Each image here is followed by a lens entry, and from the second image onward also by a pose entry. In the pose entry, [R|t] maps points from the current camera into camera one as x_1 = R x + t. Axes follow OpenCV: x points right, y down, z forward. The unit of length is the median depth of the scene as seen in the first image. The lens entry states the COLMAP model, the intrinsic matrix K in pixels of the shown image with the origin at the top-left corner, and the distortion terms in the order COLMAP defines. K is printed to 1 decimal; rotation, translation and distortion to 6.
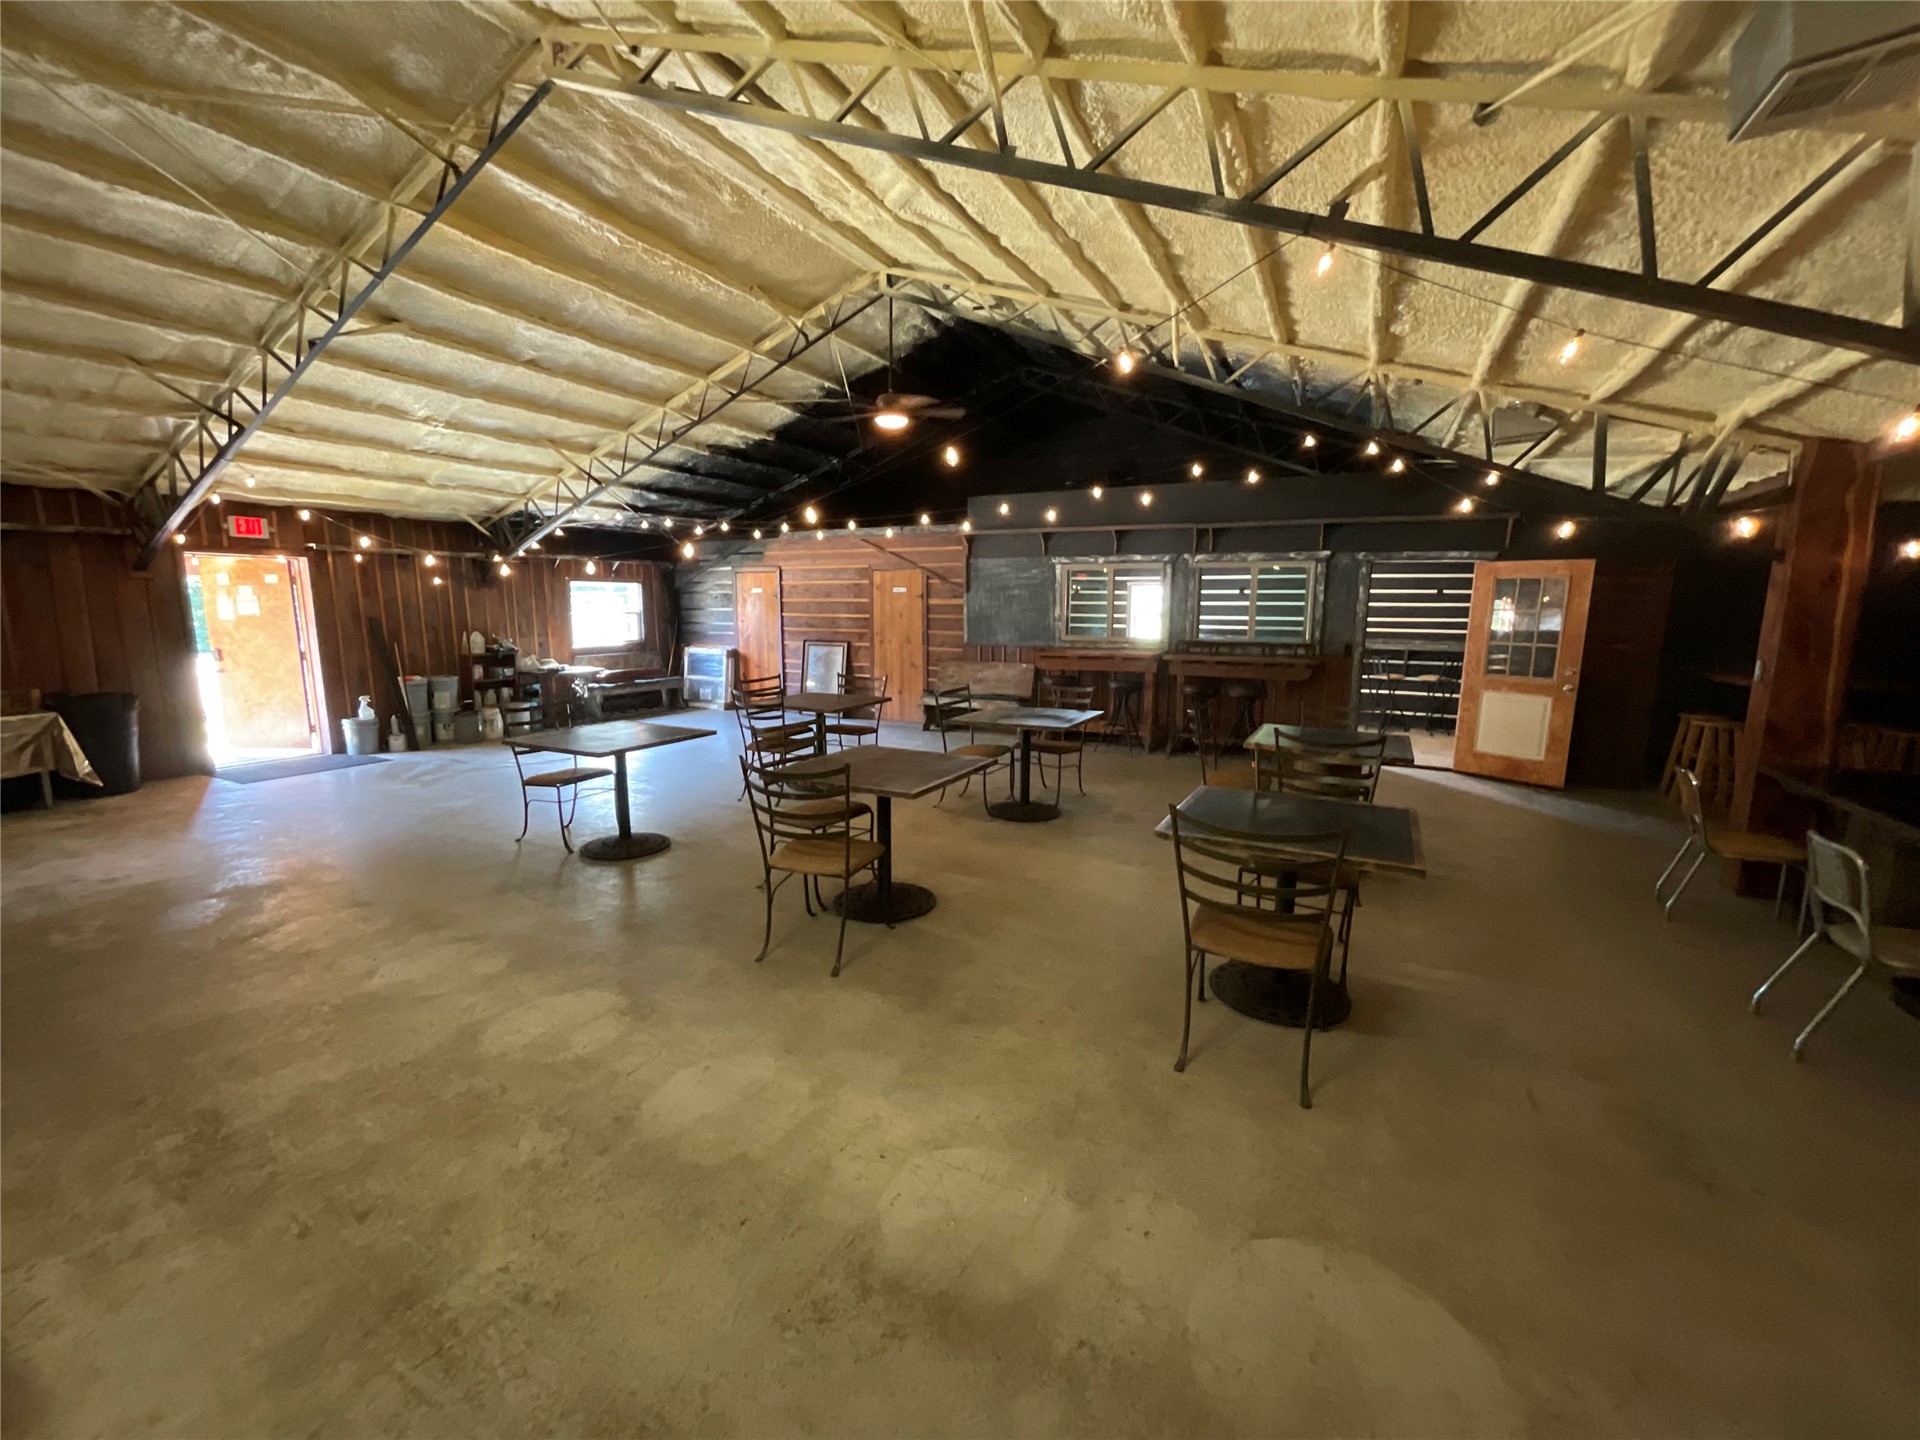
lens RADIAL K [[772.7, 0, 956.9], [0, 772.7, 722.9], [0, 0, 1]] dist [-0.002522, -0.000432]
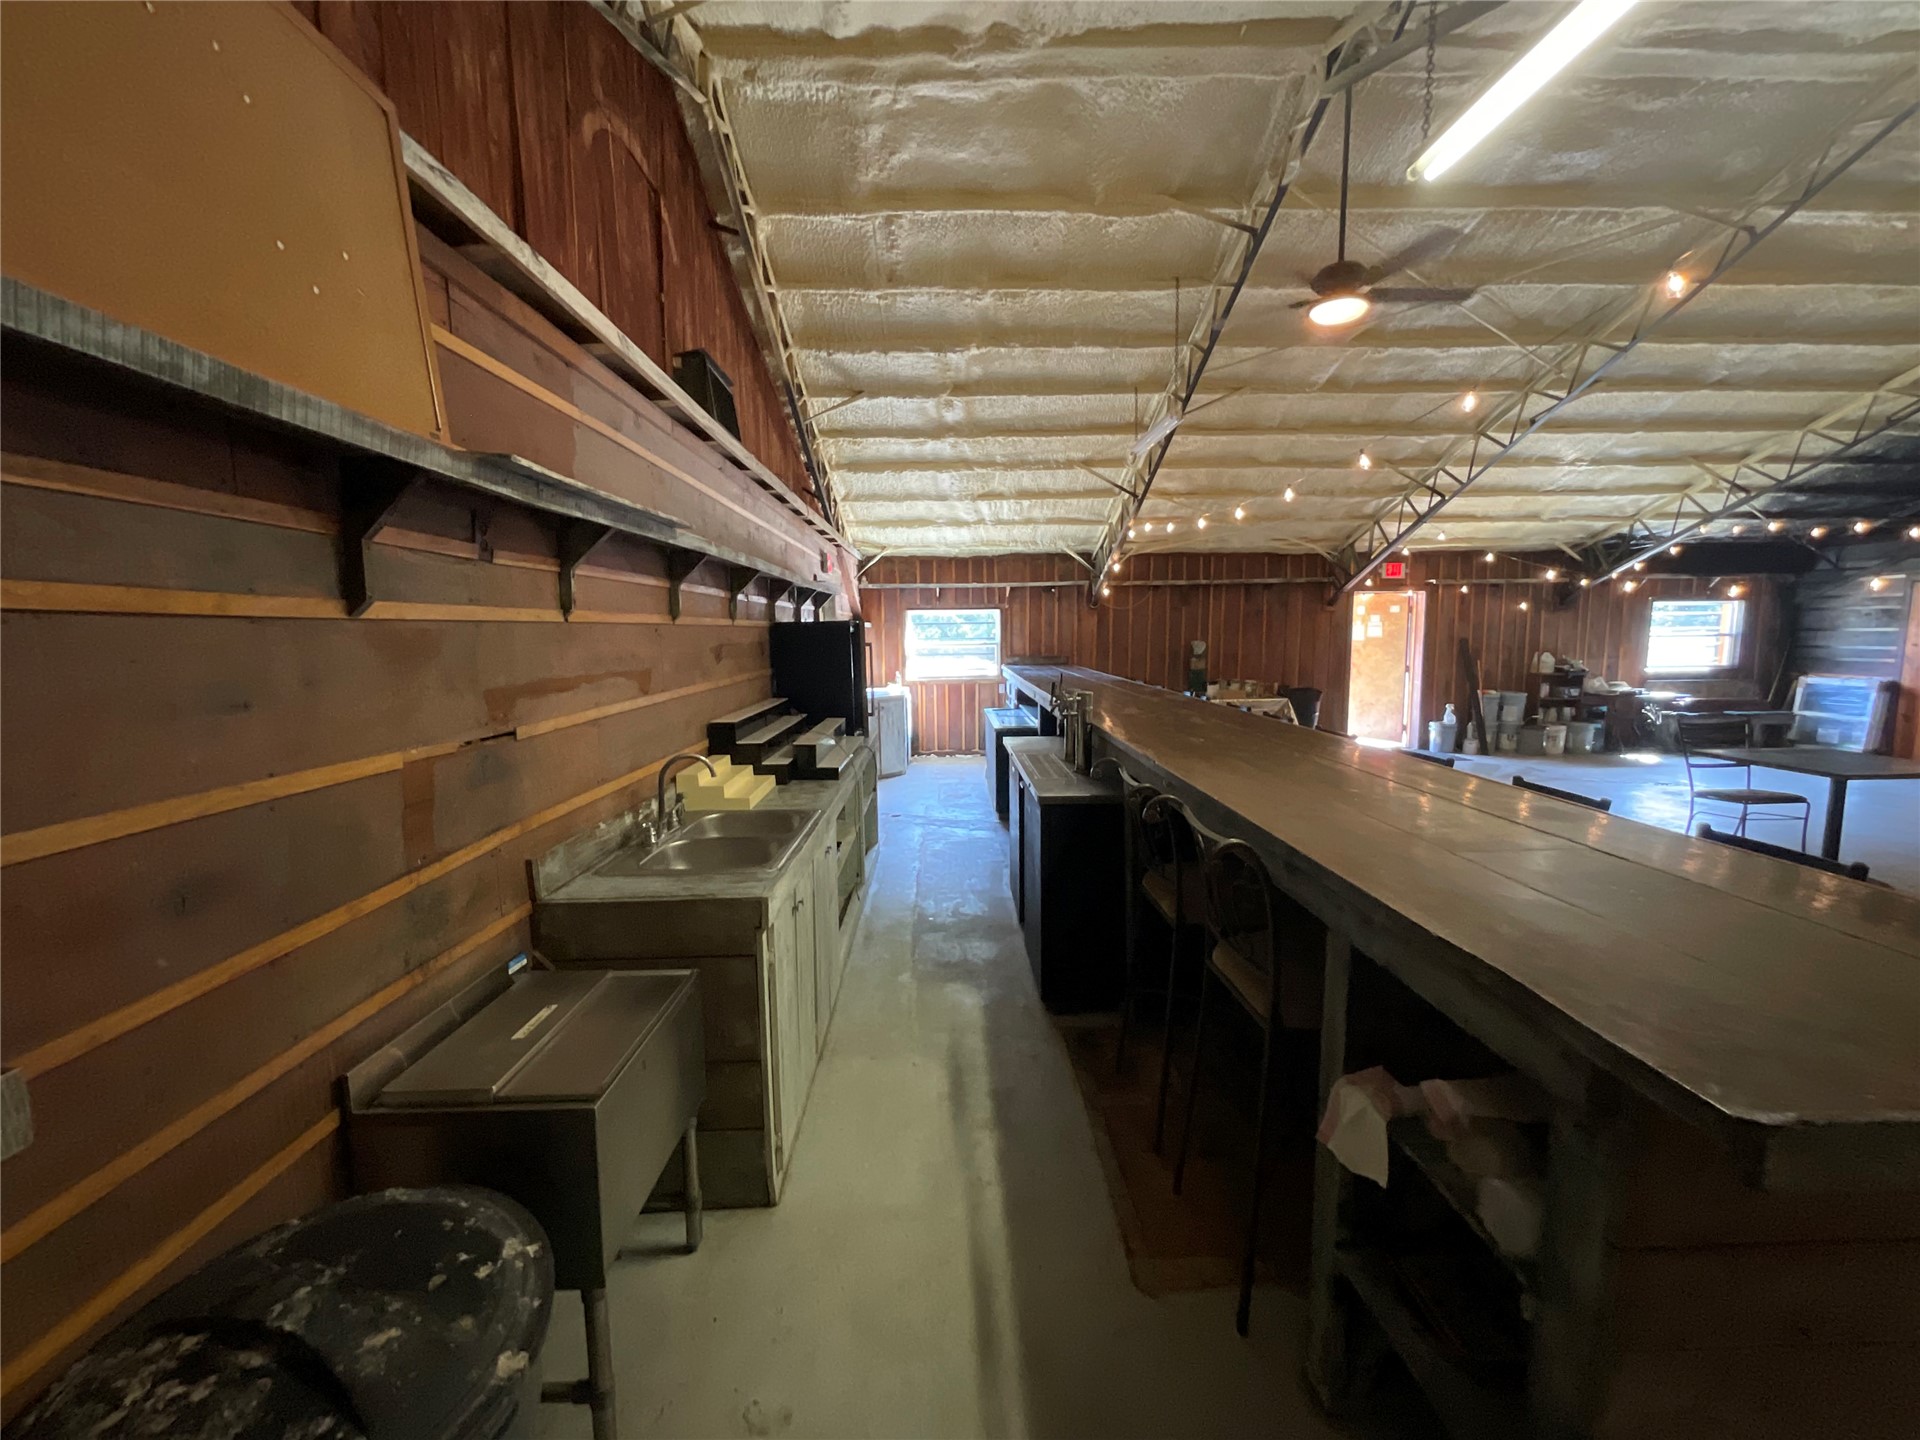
lens RADIAL K [[772.7, 0, 961.6], [0, 772.7, 723.2], [0, 0, 1]] dist [-0.002522, -0.000432]
pose [[0.473770, 0.094257, -0.875590, -0.073150], [-0.121876, 0.991706, 0.040812, 0.035489], [0.872175, 0.087378, 0.481328, -0.217126]]
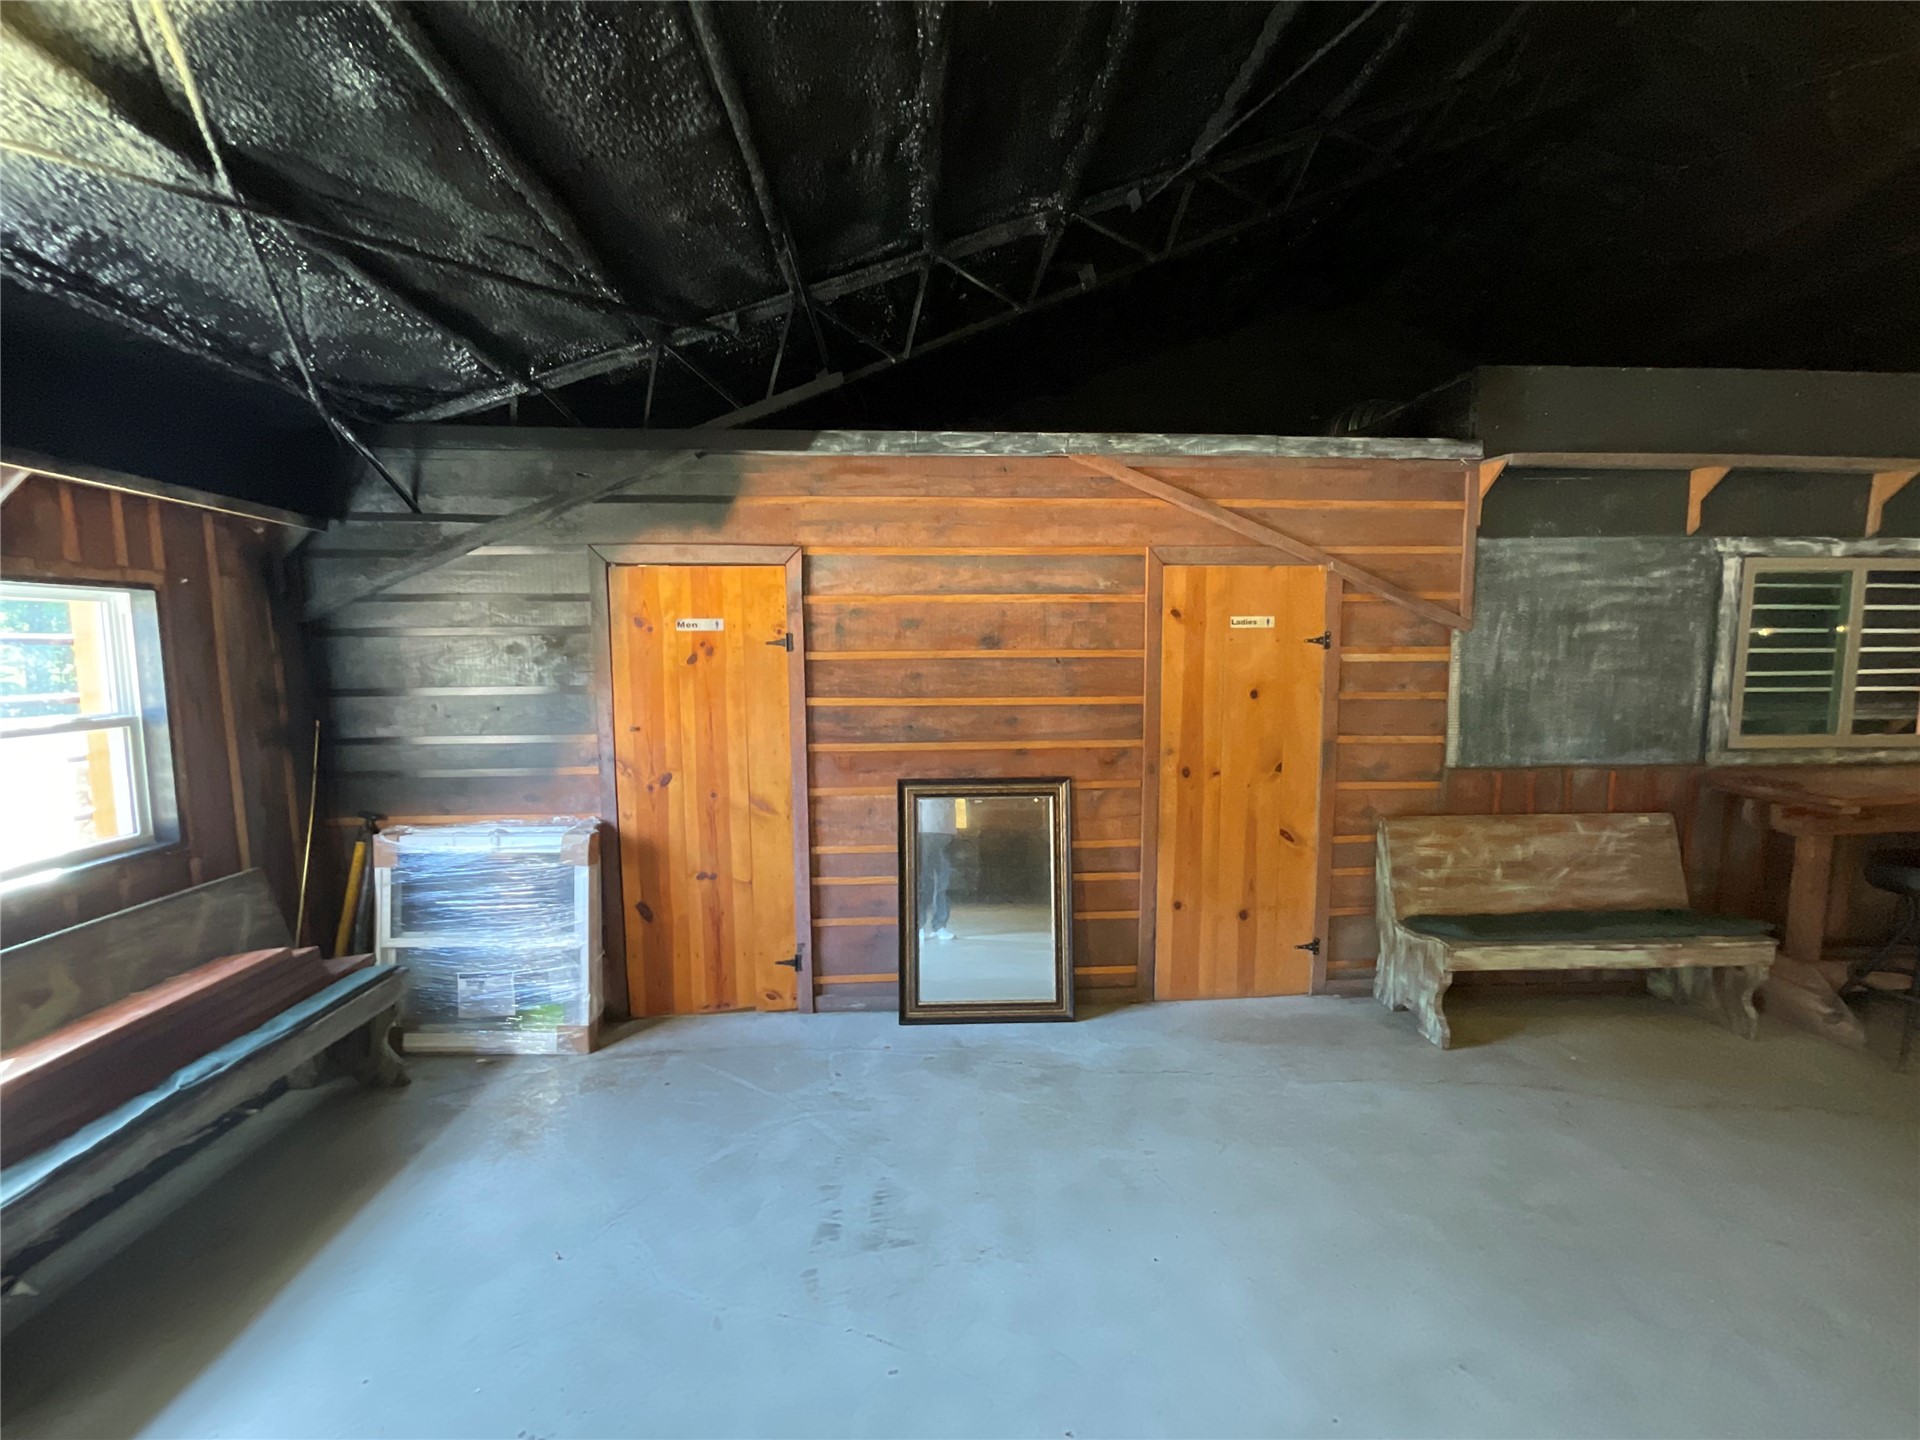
lens RADIAL K [[772.7, 0, 949.4], [0, 772.7, 722.7], [0, 0, 1]] dist [-0.002522, -0.000432]
pose [[0.856717, -0.055740, 0.512766, -0.425812], [0.090933, 0.994894, -0.043777, -0.144480], [-0.507708, 0.084132, 0.857411, 0.899743]]
